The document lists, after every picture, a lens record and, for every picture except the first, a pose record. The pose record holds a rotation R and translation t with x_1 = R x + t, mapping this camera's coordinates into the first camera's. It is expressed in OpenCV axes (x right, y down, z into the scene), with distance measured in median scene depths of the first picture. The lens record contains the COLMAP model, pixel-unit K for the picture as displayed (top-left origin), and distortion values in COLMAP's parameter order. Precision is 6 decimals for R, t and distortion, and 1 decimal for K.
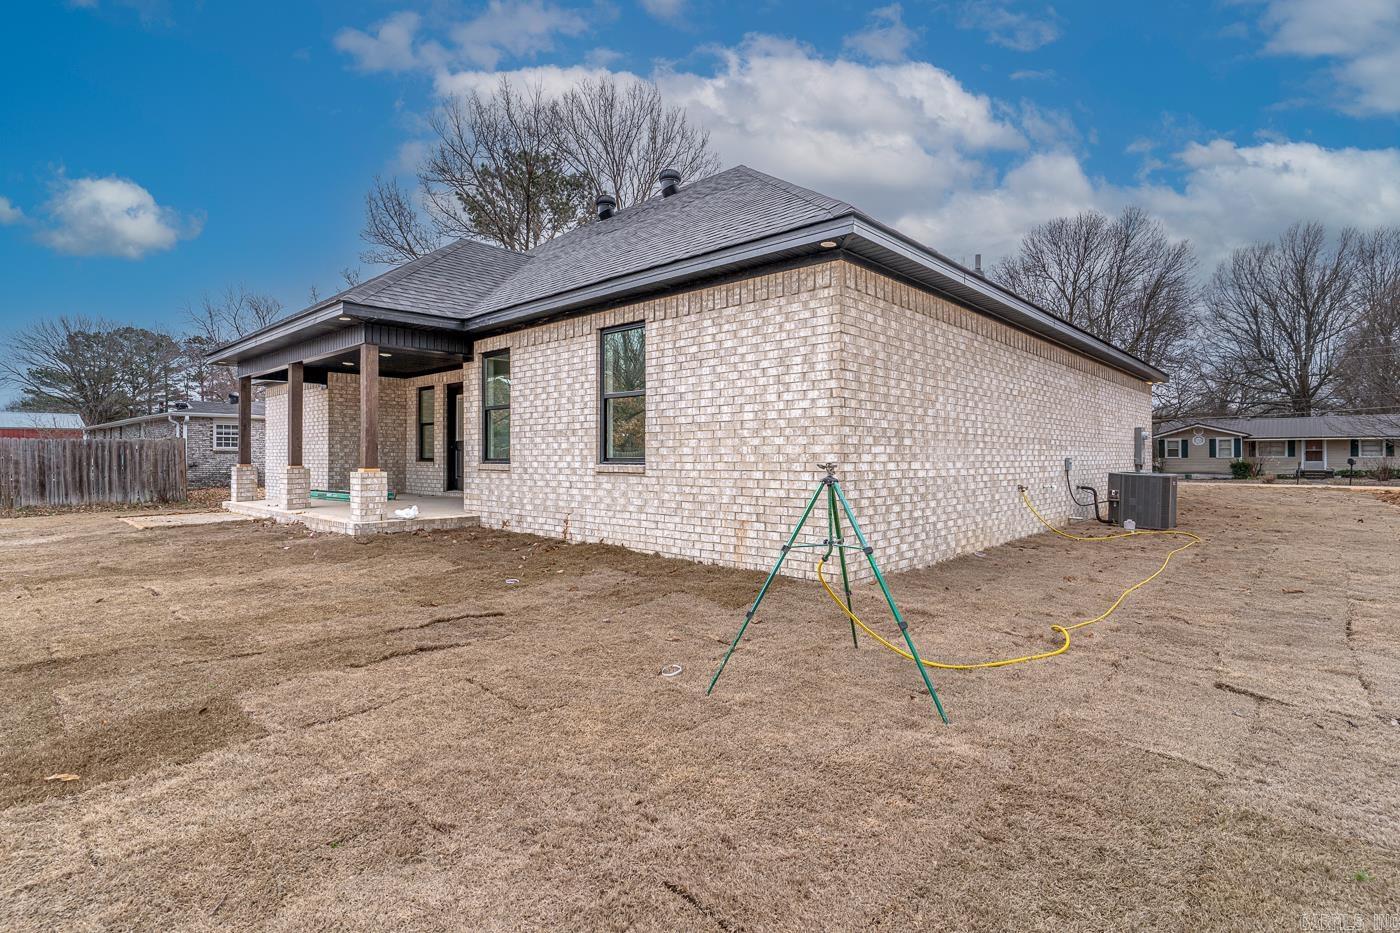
lens RADIAL K [[673.1, 0, 695.1], [0, 673.1, 456.4], [0, 0, 1]] dist [0.003773, -0.000786]
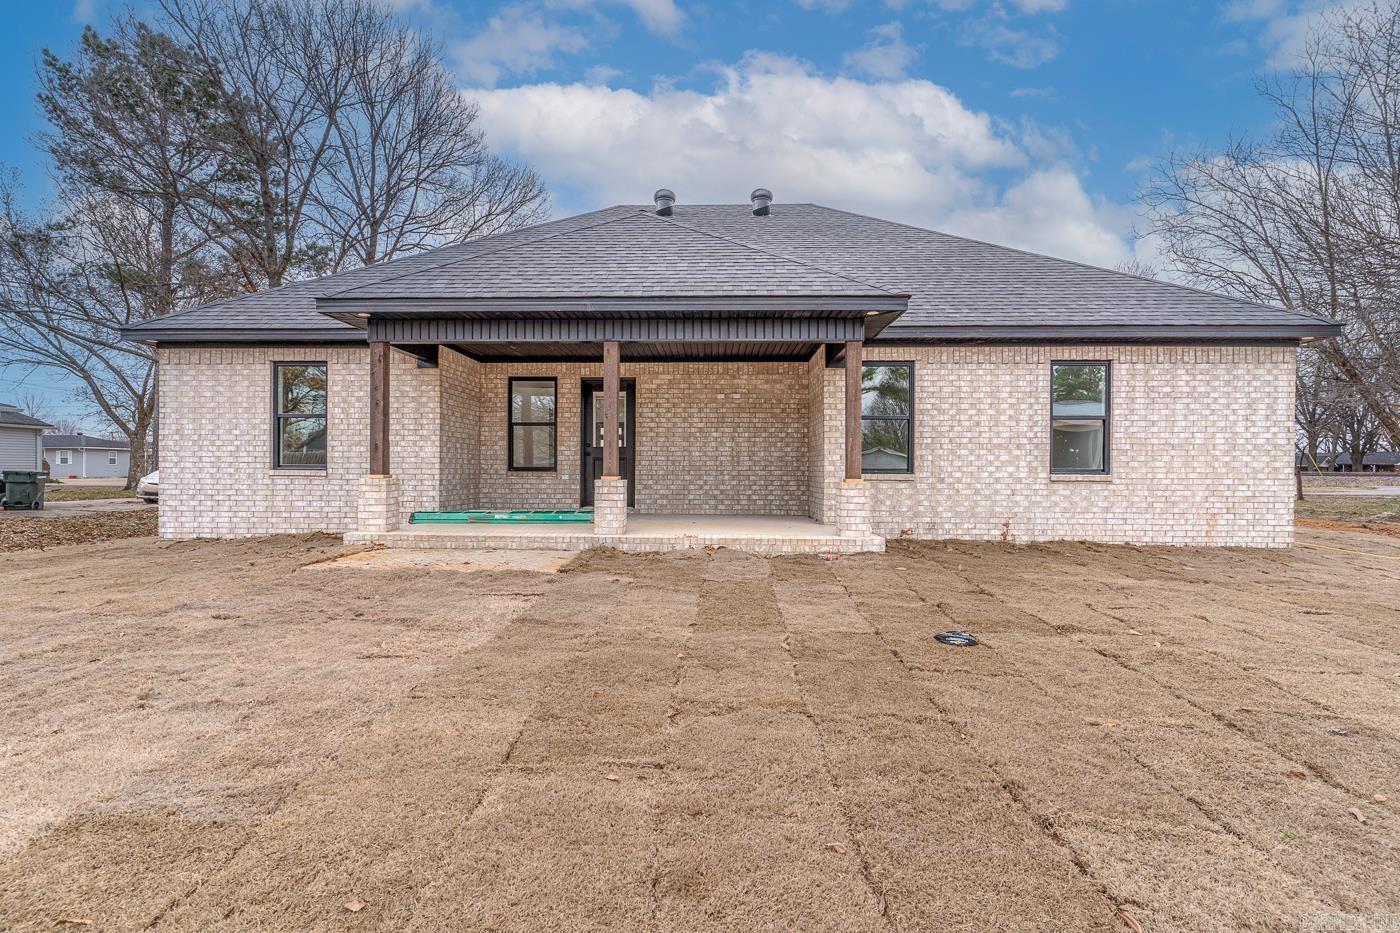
lens RADIAL K [[673.1, 0, 694.7], [0, 673.1, 476.1], [0, 0, 1]] dist [0.003773, -0.000786]
pose [[0.766474, 0.004303, 0.642261, -1.613724], [-0.008033, 0.999964, 0.002887, 0.019042], [-0.642226, -0.007372, 0.766480, 0.573307]]
